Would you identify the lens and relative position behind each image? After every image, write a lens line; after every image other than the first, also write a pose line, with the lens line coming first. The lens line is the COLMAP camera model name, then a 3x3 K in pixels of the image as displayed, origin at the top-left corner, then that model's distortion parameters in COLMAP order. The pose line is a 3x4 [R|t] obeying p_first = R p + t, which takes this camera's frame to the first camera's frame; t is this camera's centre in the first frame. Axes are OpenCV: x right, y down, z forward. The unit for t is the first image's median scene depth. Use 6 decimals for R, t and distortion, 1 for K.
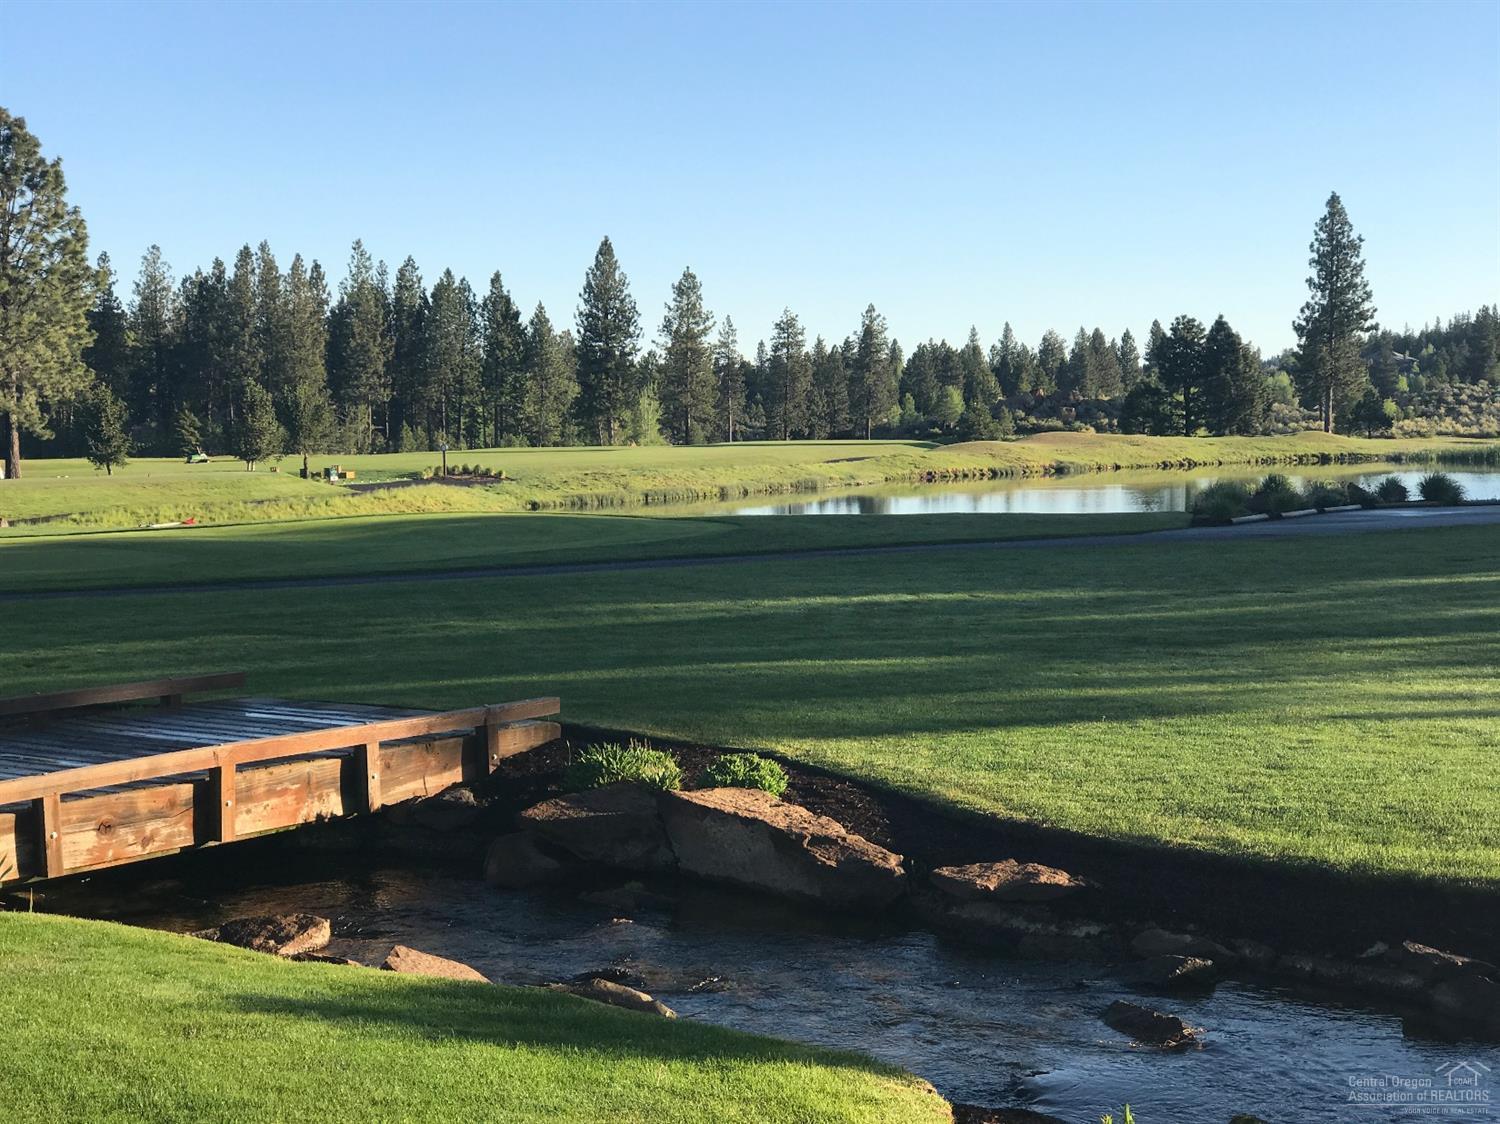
lens RADIAL K [[2455.2, 0, 749.9], [0, 2455.2, 487.9], [0, 0, 1]] dist [-0.029007, 0.830439]
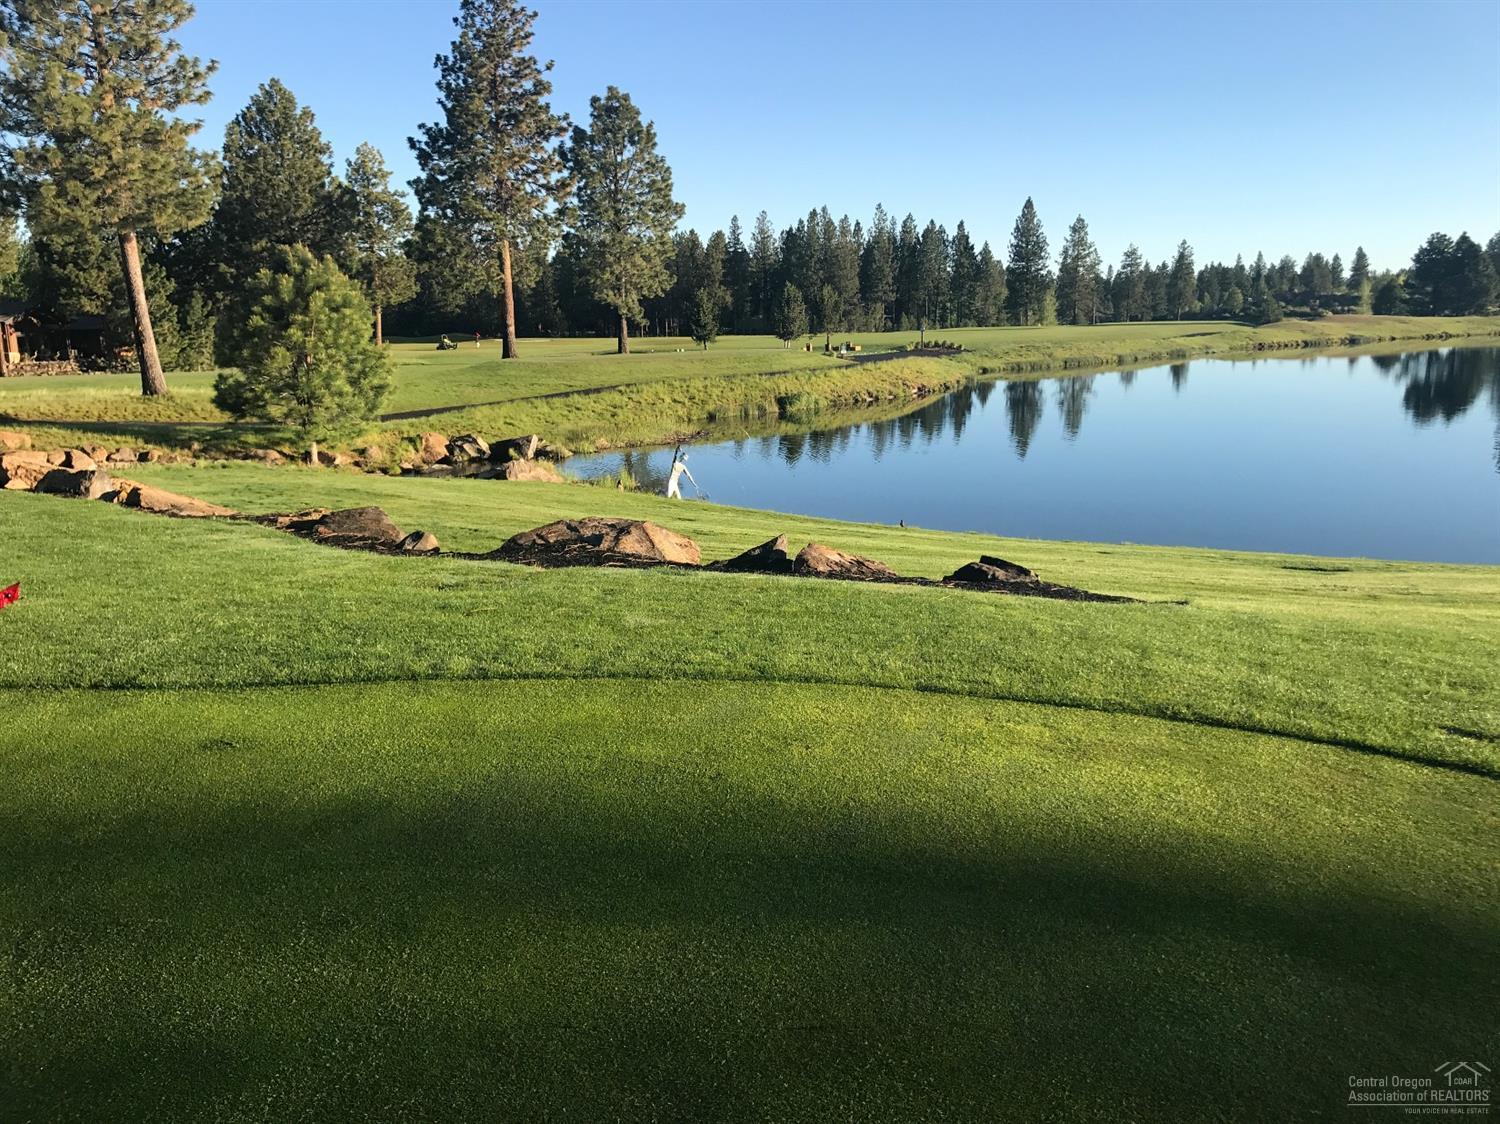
lens RADIAL K [[1209.9, 0, 715.5], [0, 1209.9, 565.1], [0, 0, 1]] dist [0.007774, -0.005240]
pose [[0.956463, 0.049687, -0.287593, -0.029599], [0.001908, 0.984316, 0.176405, -0.005641], [0.291848, -0.169274, 0.941367, 0.276094]]
